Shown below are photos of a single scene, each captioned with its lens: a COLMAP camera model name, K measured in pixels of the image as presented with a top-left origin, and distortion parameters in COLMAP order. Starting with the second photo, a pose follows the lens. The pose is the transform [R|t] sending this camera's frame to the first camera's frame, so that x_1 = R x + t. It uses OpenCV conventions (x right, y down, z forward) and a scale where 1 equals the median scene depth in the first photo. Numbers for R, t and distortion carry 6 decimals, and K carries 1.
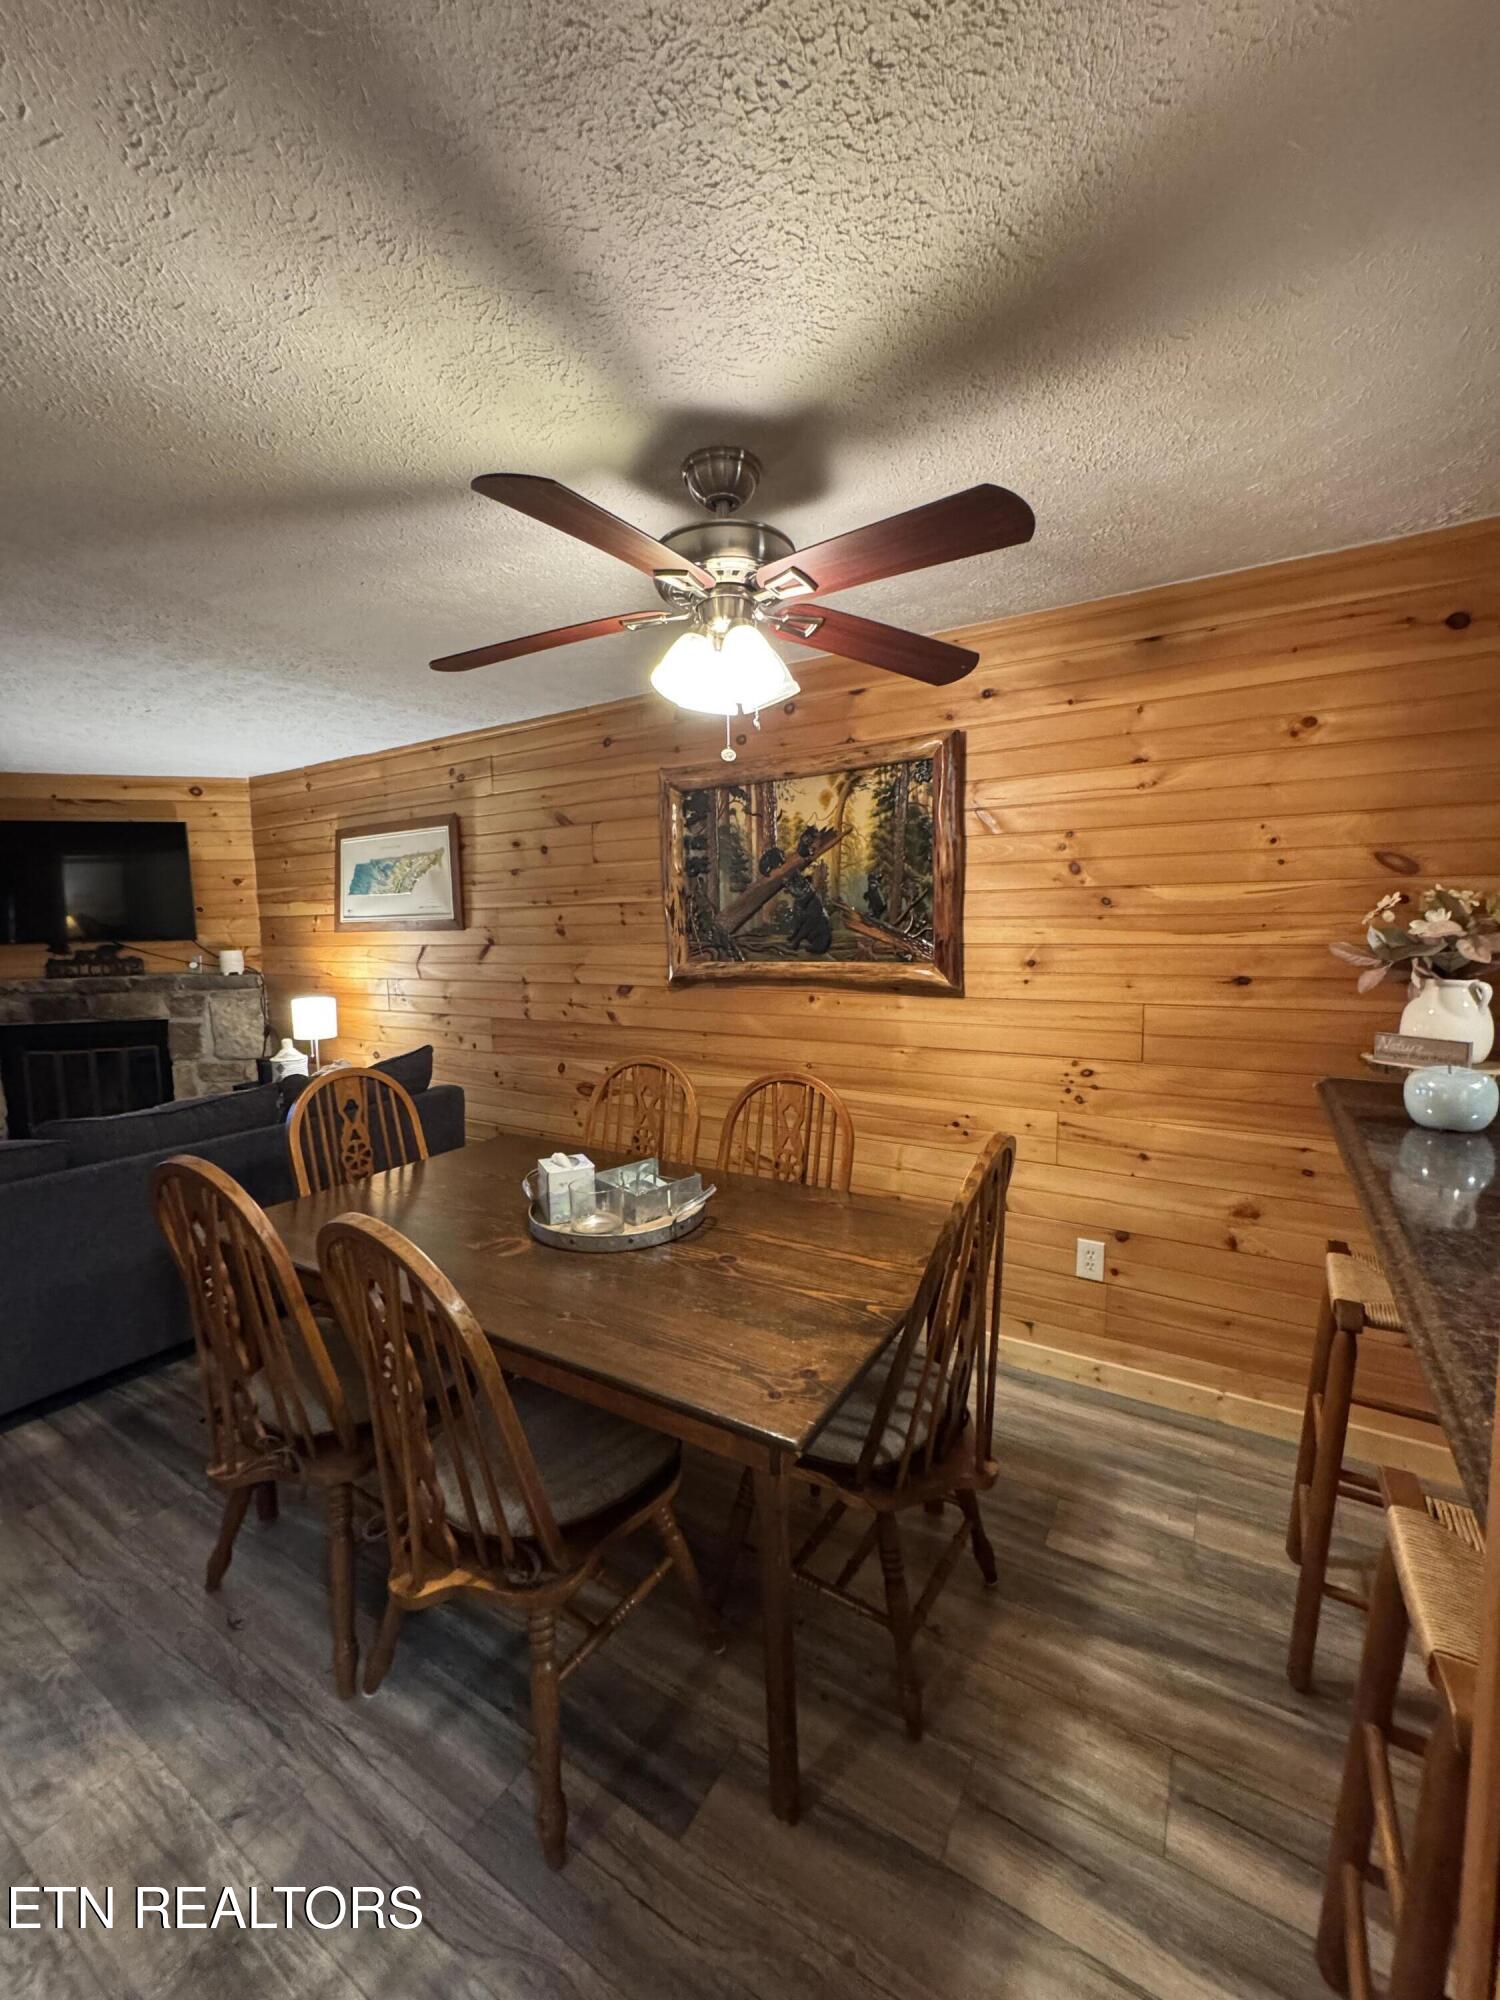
lens RADIAL K [[800.2, 0, 754.1], [0, 800.2, 996.9], [0, 0, 1]] dist [-0.004208, 0.000747]
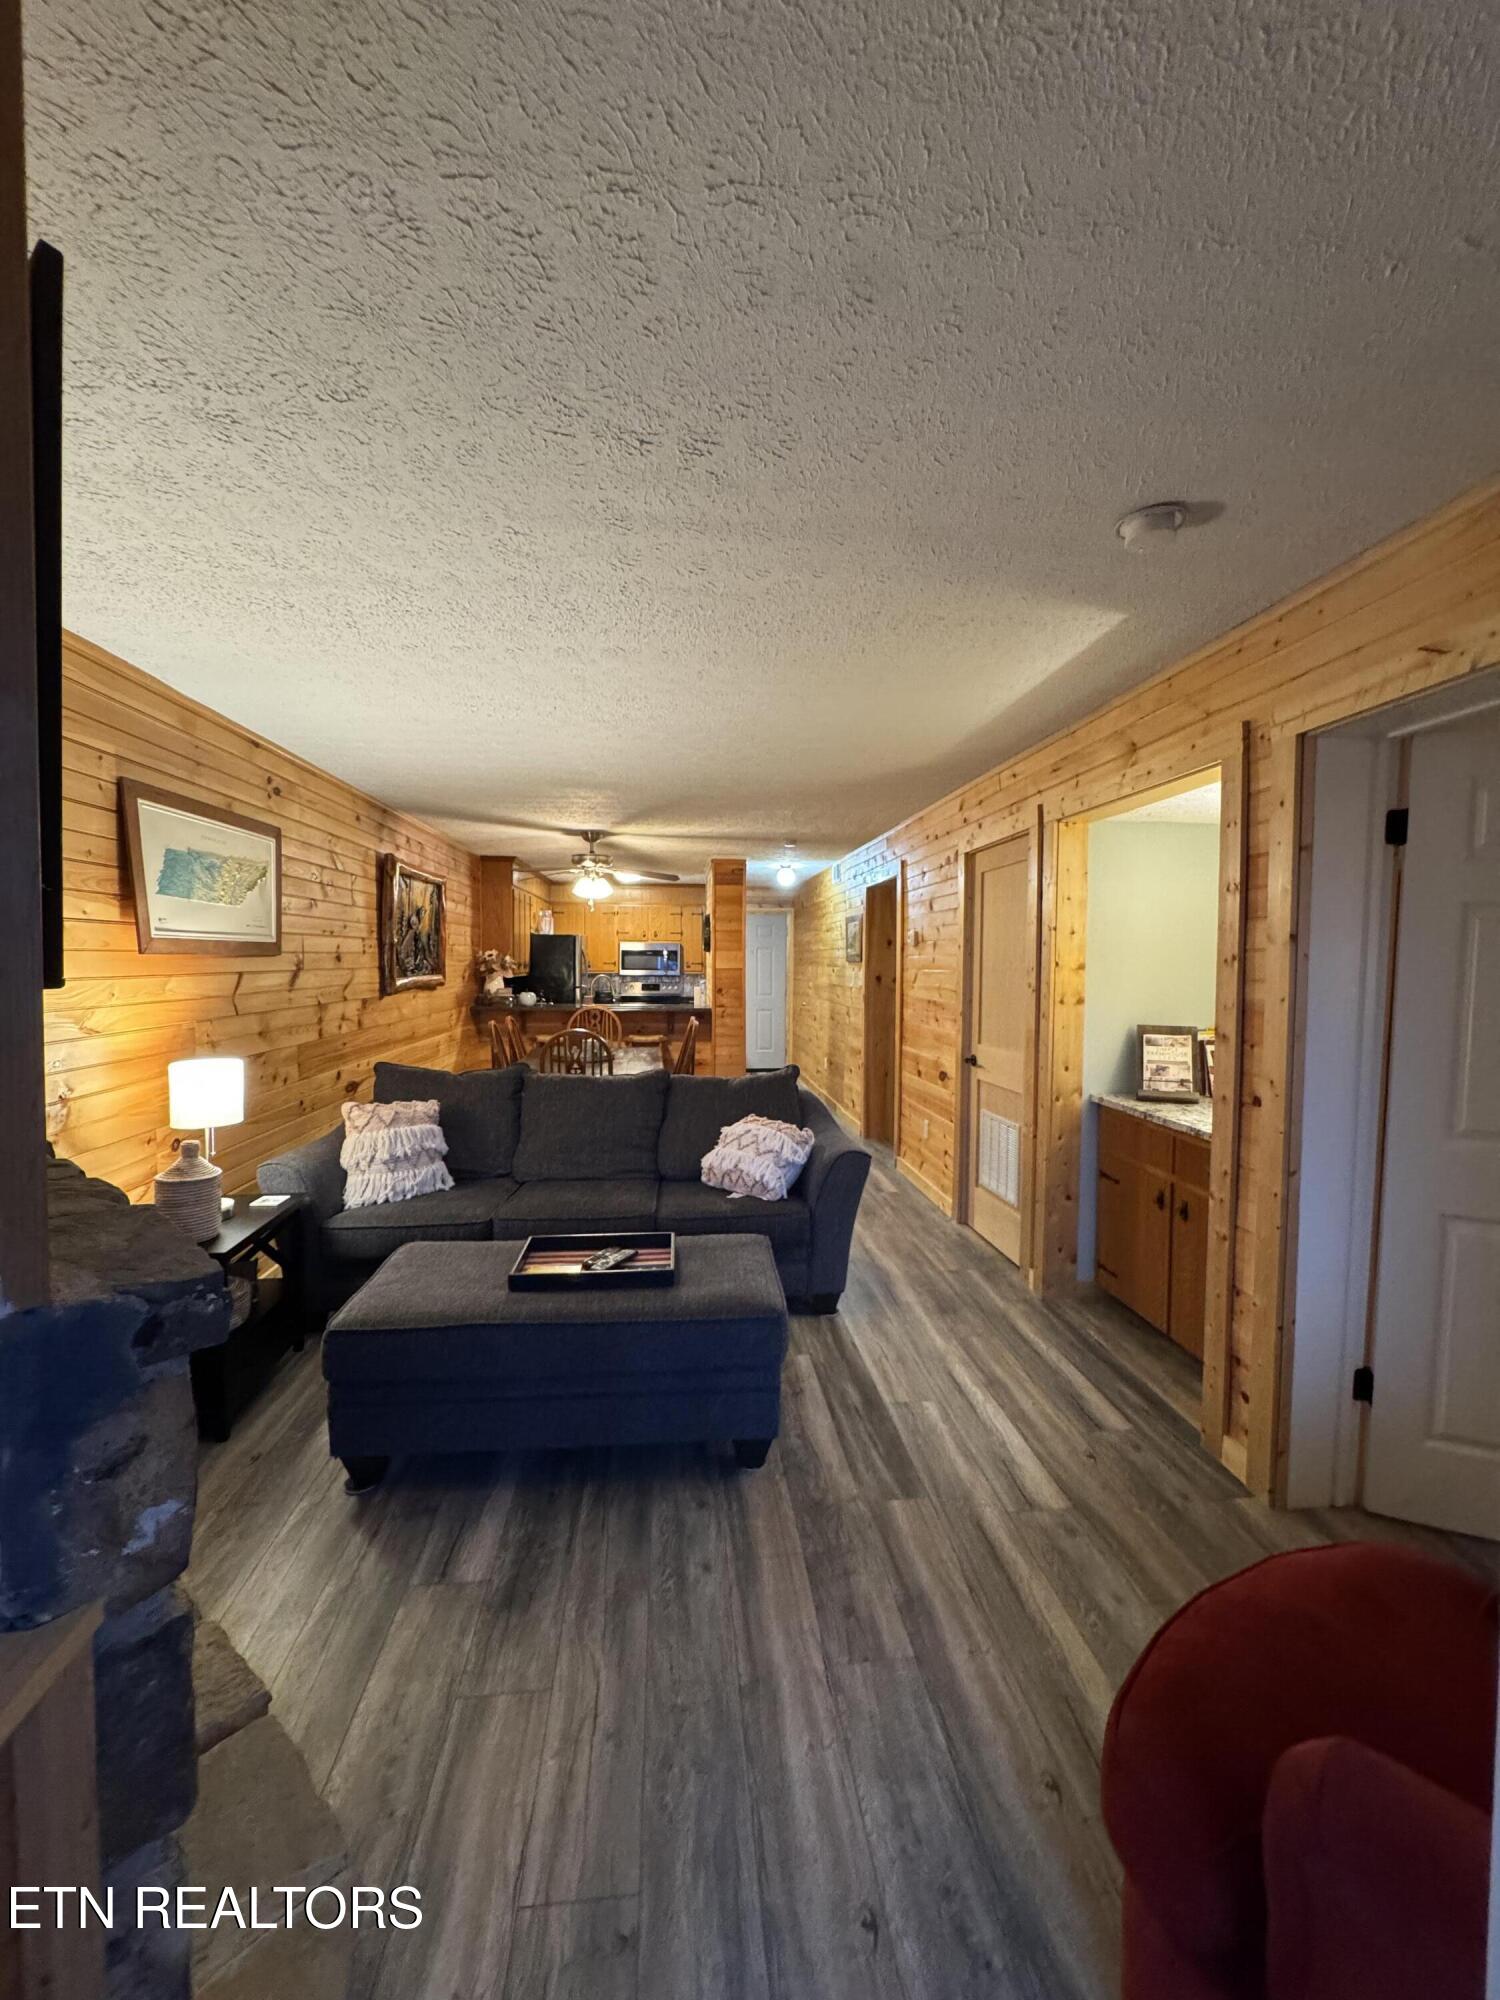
lens RADIAL K [[800.2, 0, 755.1], [0, 800.2, 998.3], [0, 0, 1]] dist [-0.004208, 0.000747]
pose [[-0.611938, -0.025724, 0.790488, -1.672417], [0.074109, 0.993209, 0.089691, -0.089705], [-0.787426, 0.113467, -0.605875, 1.332735]]
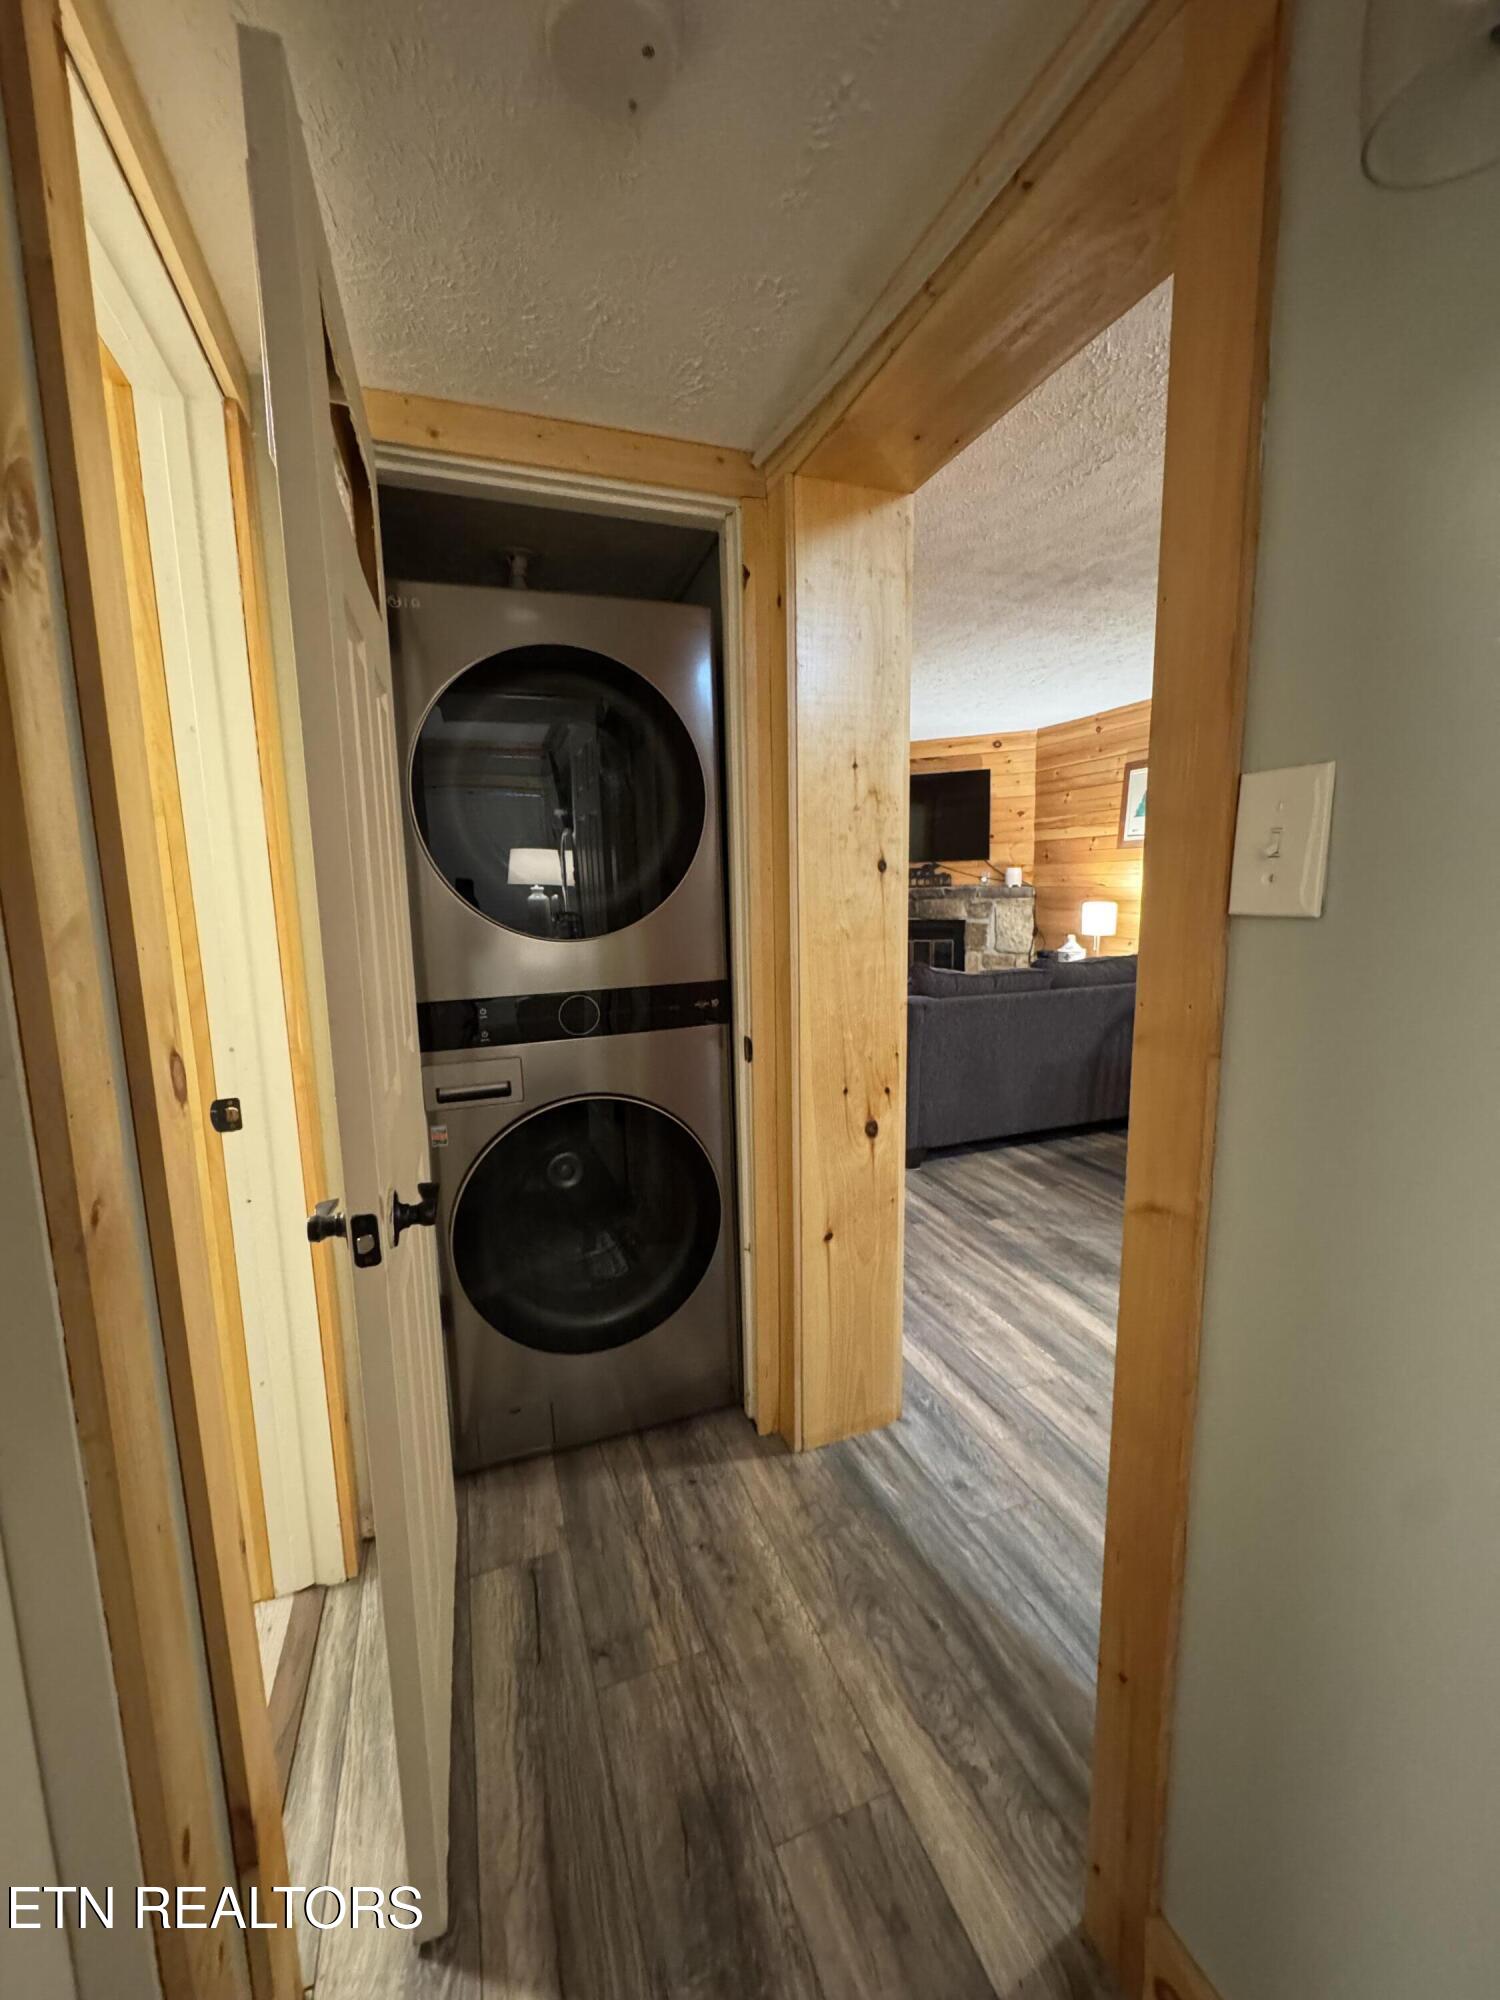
lens RADIAL K [[800.2, 0, 751.3], [0, 800.2, 999.8], [0, 0, 1]] dist [-0.004208, 0.000747]
pose [[0.789130, 0.087716, -0.607930, -0.269893], [-0.046147, 0.995420, 0.083724, 0.094724], [0.612490, -0.038016, 0.789564, -0.414829]]
